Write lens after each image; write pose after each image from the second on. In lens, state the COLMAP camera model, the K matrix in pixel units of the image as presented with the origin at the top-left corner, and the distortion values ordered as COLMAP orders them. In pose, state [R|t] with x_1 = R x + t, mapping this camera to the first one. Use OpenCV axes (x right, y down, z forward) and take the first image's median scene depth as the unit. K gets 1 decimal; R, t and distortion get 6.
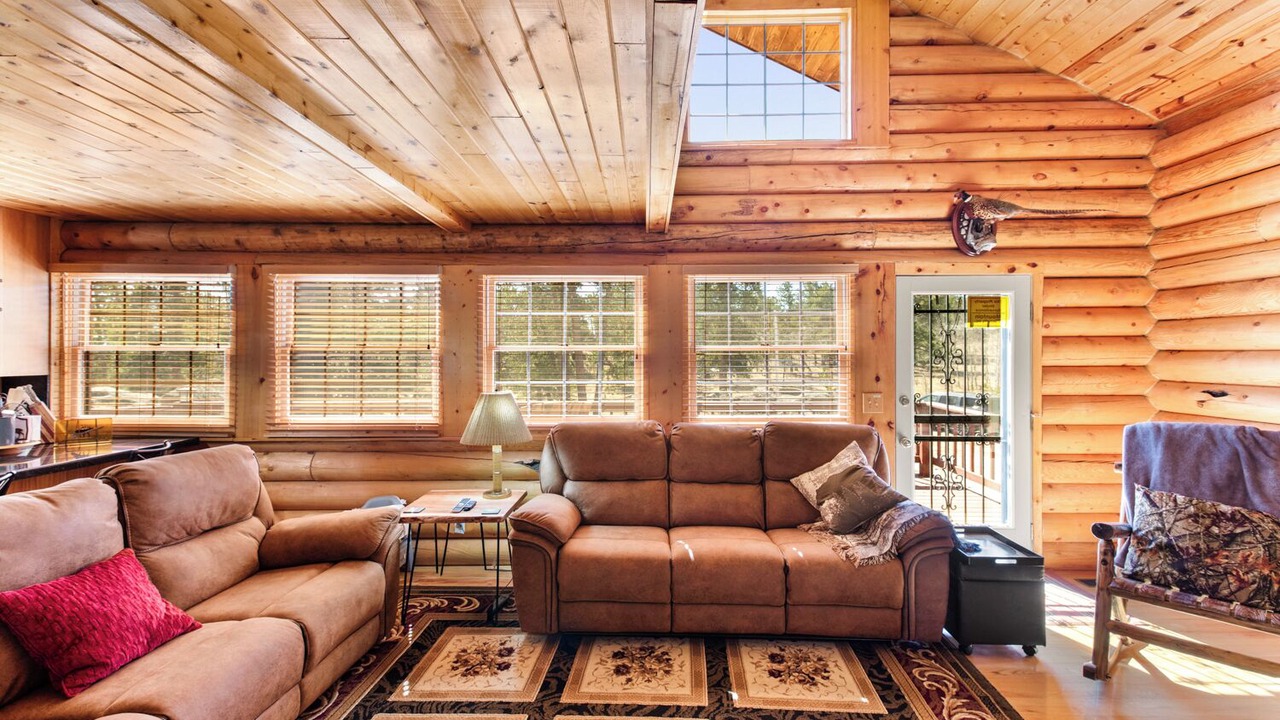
lens RADIAL K [[566.4, 0, 647.2], [0, 566.4, 355.3], [0, 0, 1]] dist [0.025642, -0.000281]
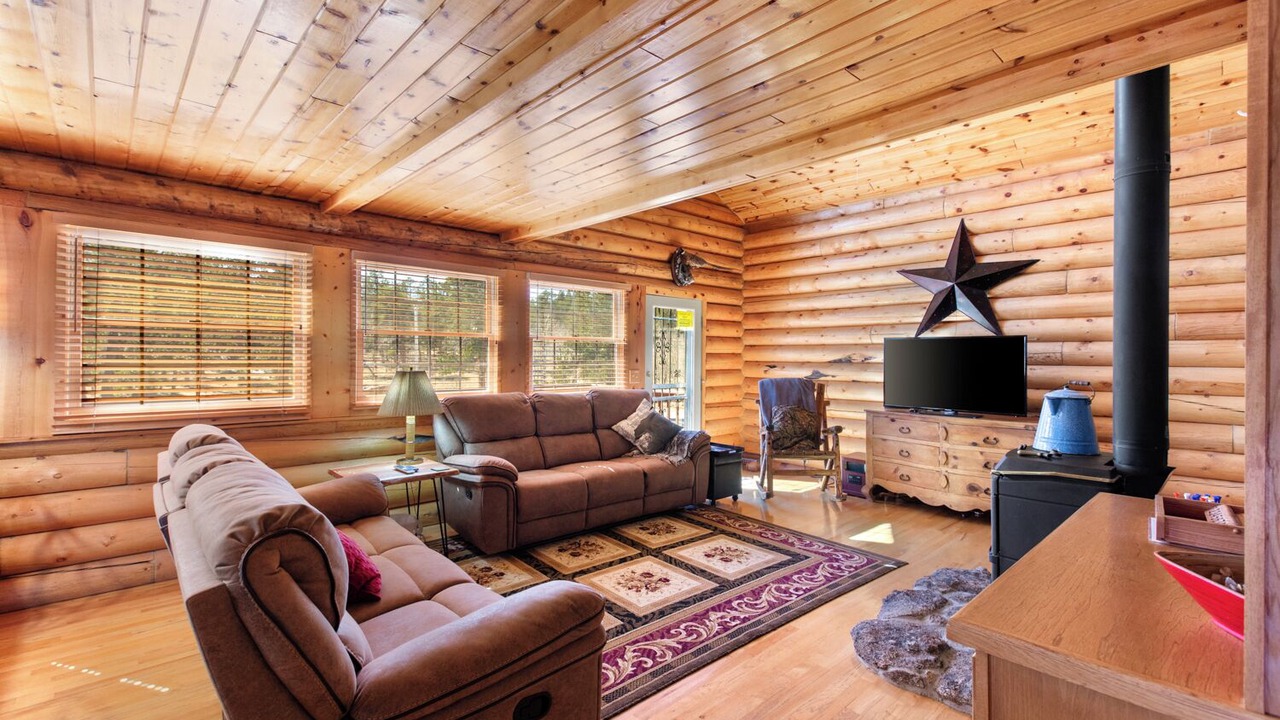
lens RADIAL K [[566.4, 0, 647.2], [0, 566.4, 355.3], [0, 0, 1]] dist [0.025642, -0.000281]
pose [[0.720217, 0.007861, 0.693705, -0.635308], [-0.006092, 0.999969, -0.005006, 0.034815], [-0.693723, -0.000621, 0.720242, -0.116331]]
